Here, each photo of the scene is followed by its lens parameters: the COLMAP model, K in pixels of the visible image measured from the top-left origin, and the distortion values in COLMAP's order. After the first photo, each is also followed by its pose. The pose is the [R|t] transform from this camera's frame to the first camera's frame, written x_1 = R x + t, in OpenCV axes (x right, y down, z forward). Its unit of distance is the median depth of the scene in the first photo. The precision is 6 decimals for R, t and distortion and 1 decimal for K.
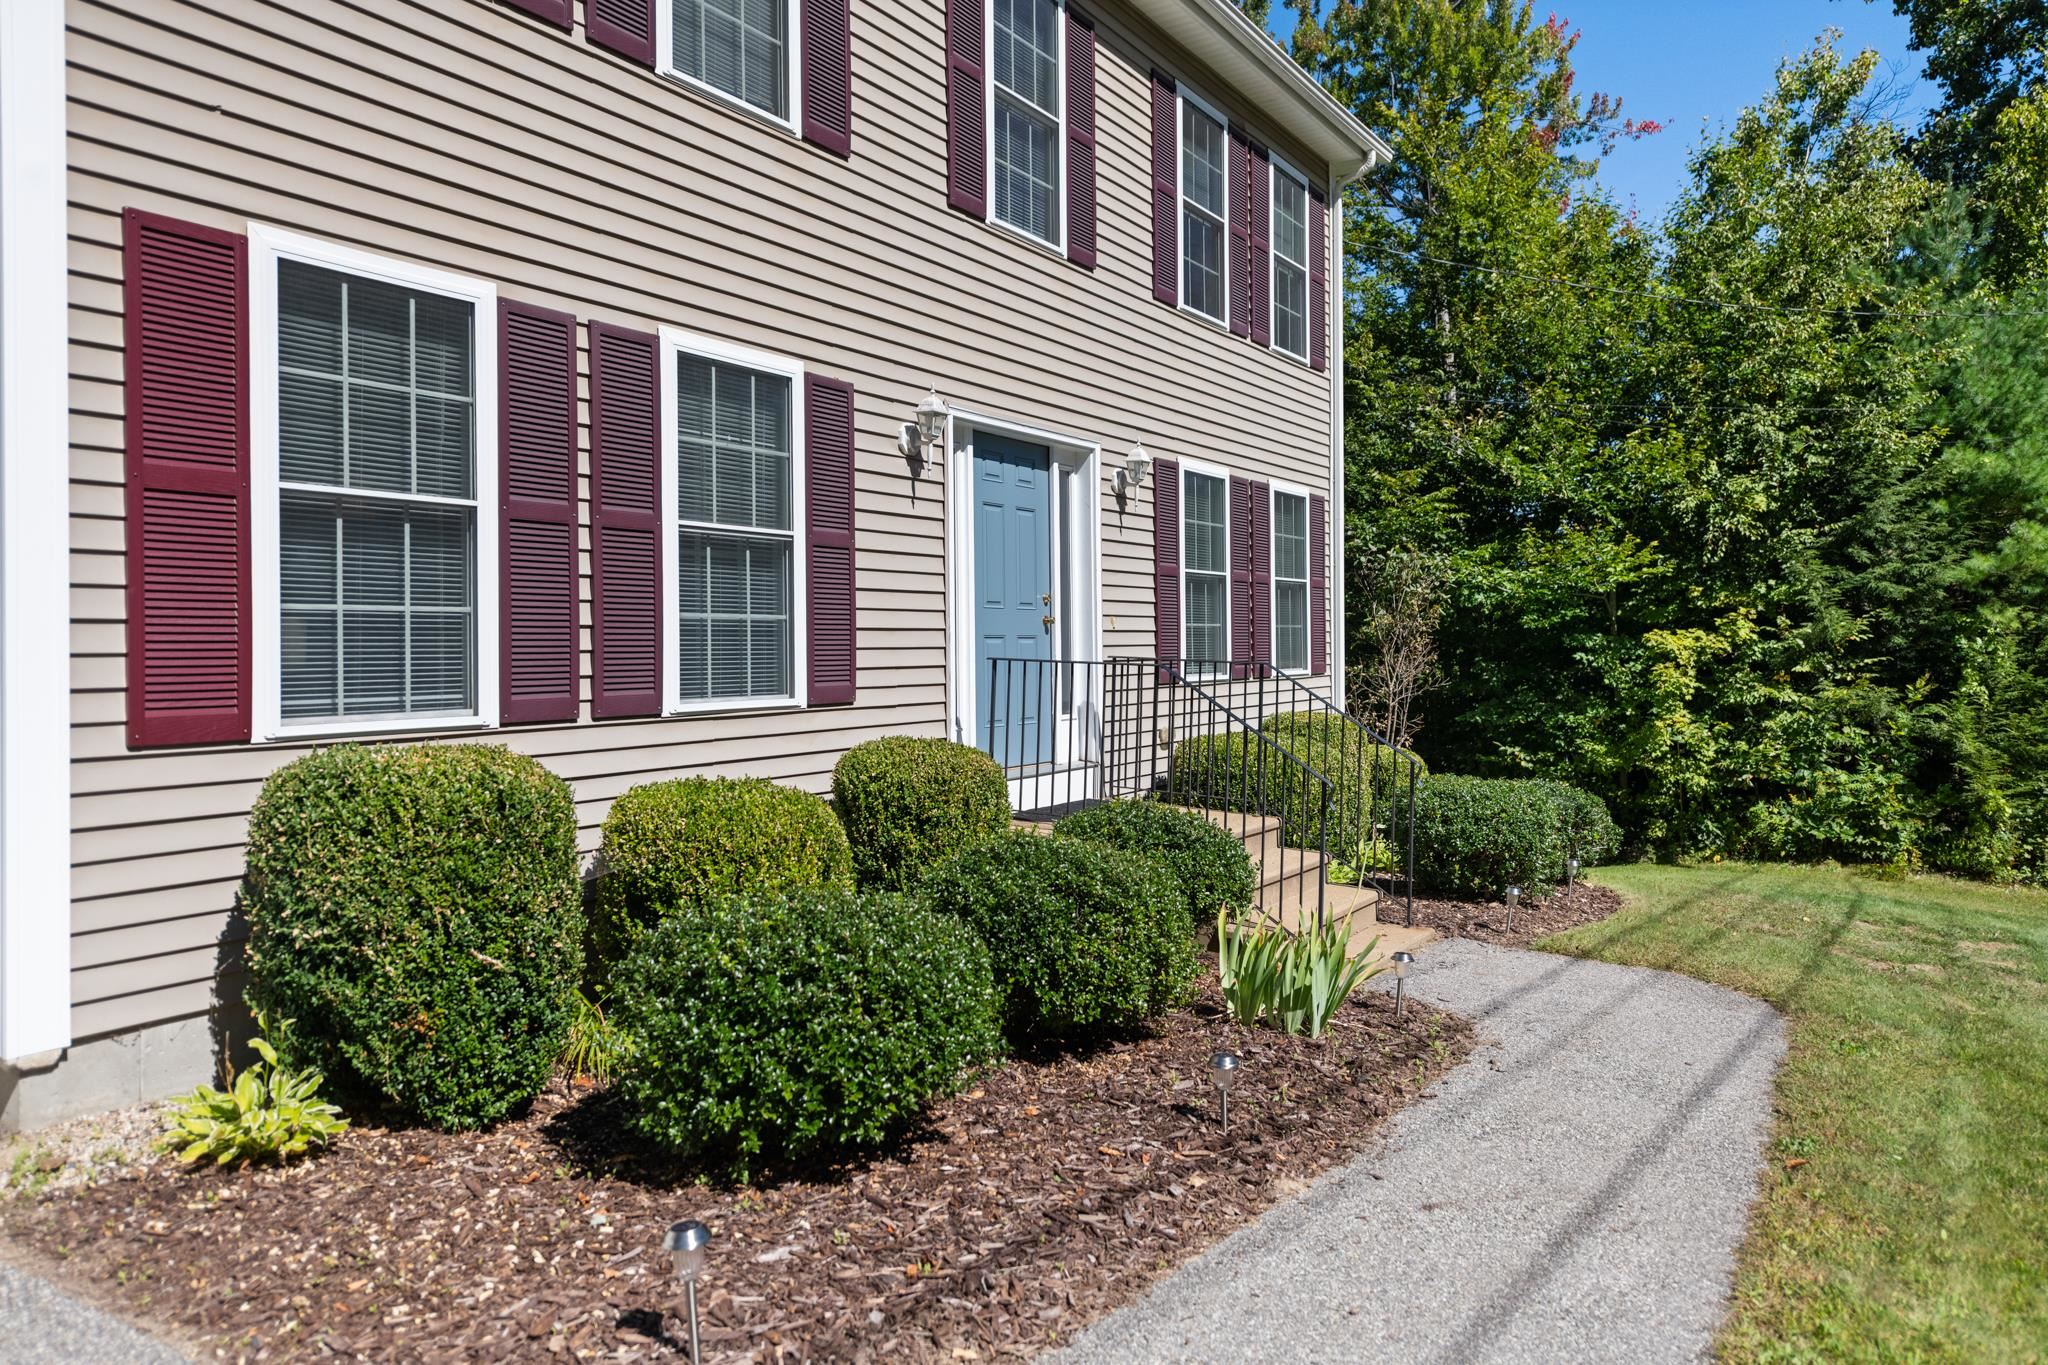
lens RADIAL K [[1376.4, 0, 1014.9], [0, 1376.4, 630.6], [0, 0, 1]] dist [0.021098, -0.001353]
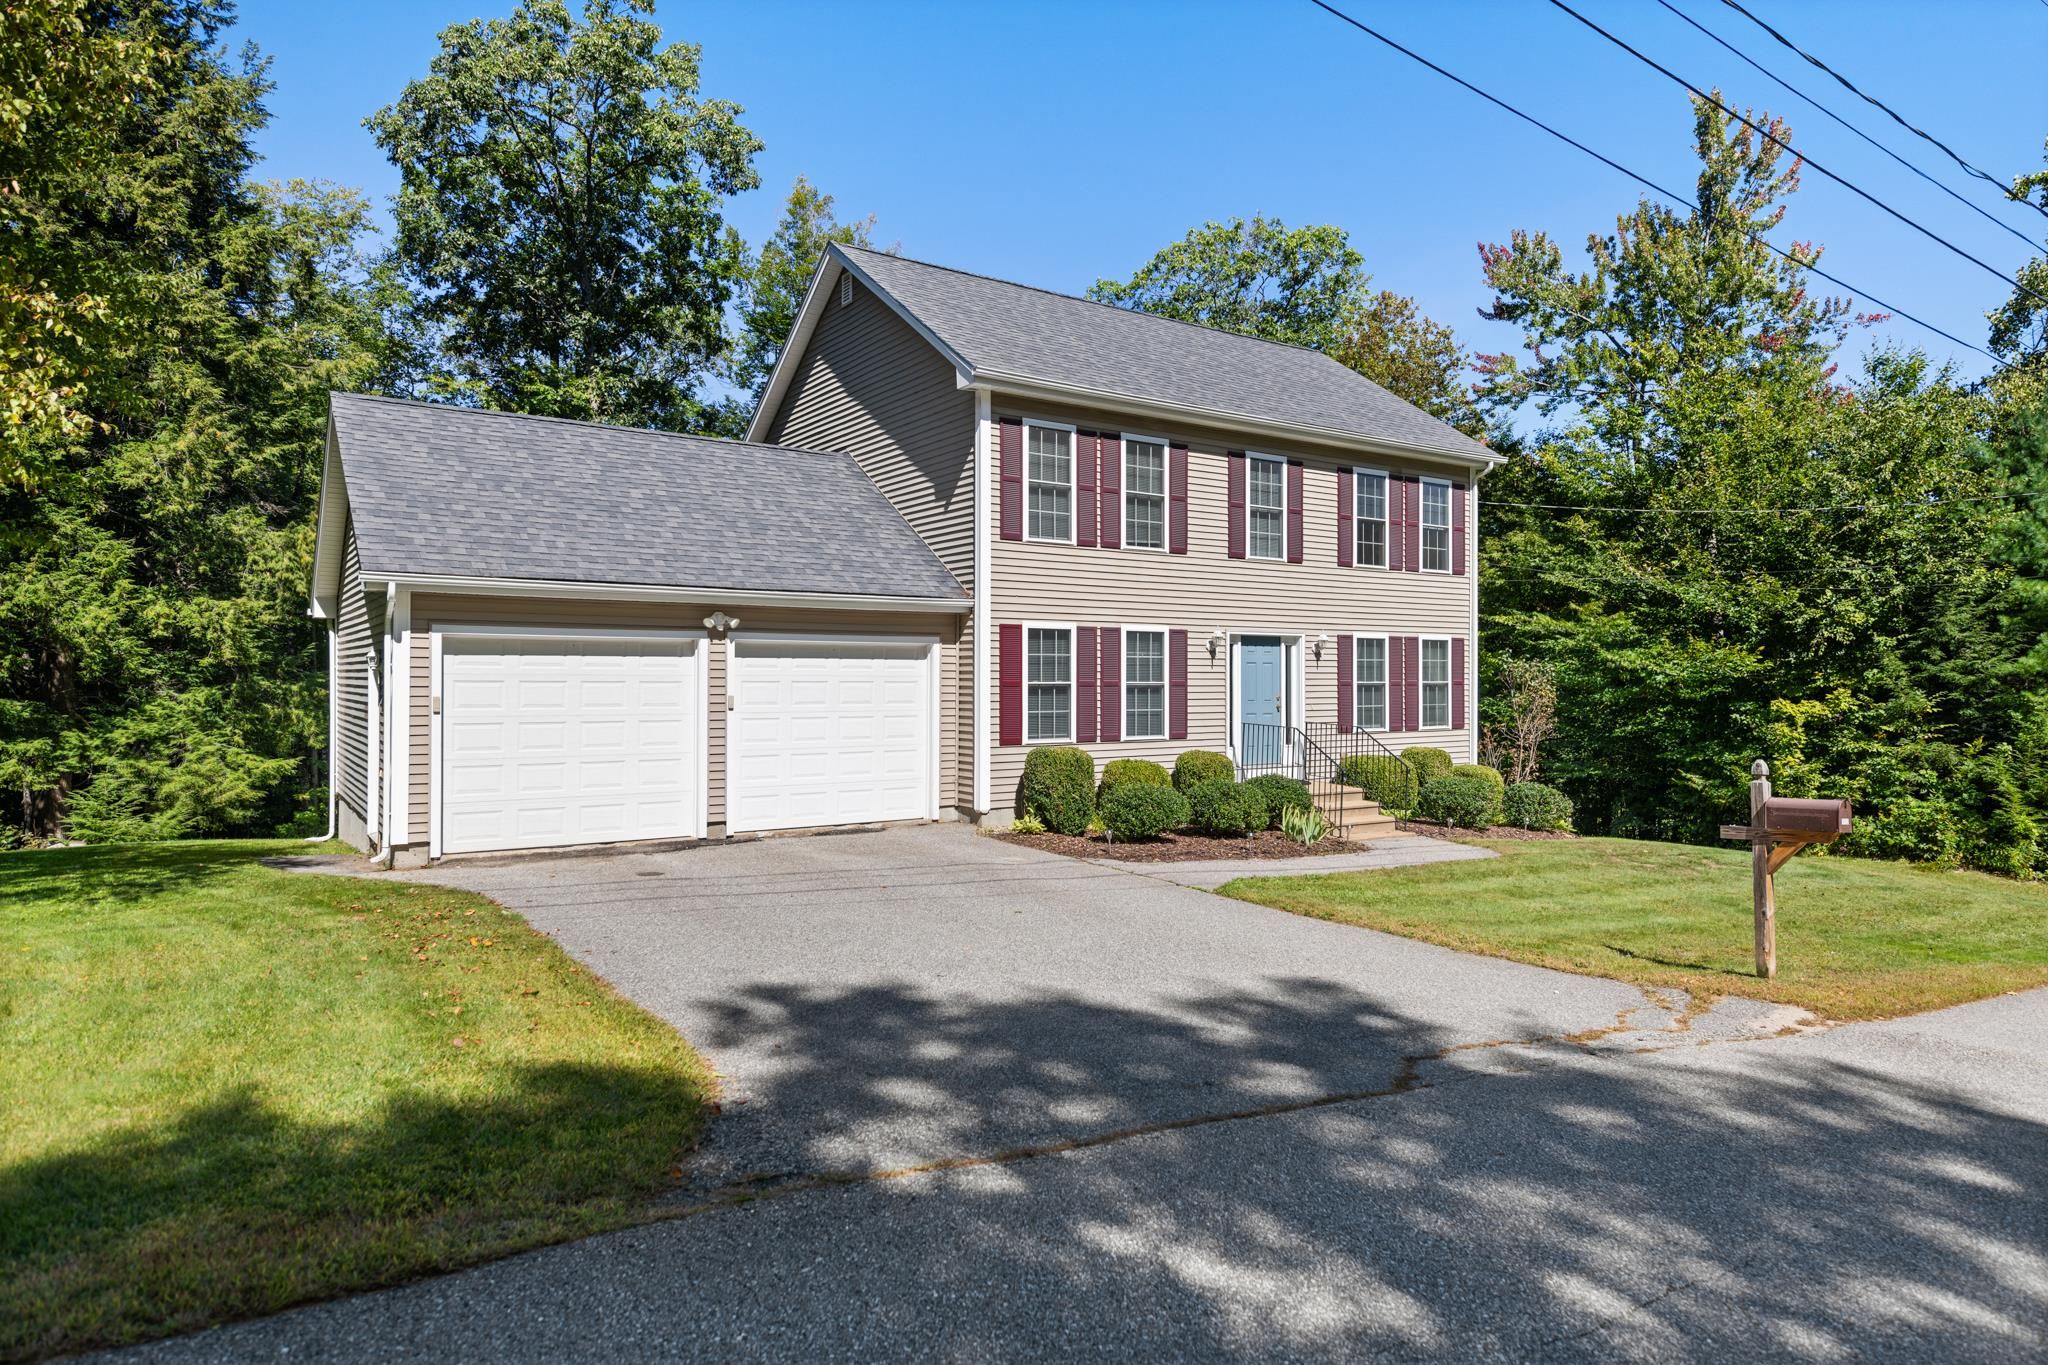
lens RADIAL K [[1162.0, 0, 1018.3], [0, 1162.0, 675.4], [0, 0, 1]] dist [-0.000911, 0.000484]
pose [[0.926100, 0.012815, -0.377062, 0.410708], [-0.008512, 0.999878, 0.013076, -0.094135], [0.377183, -0.008900, 0.926096, -1.215775]]
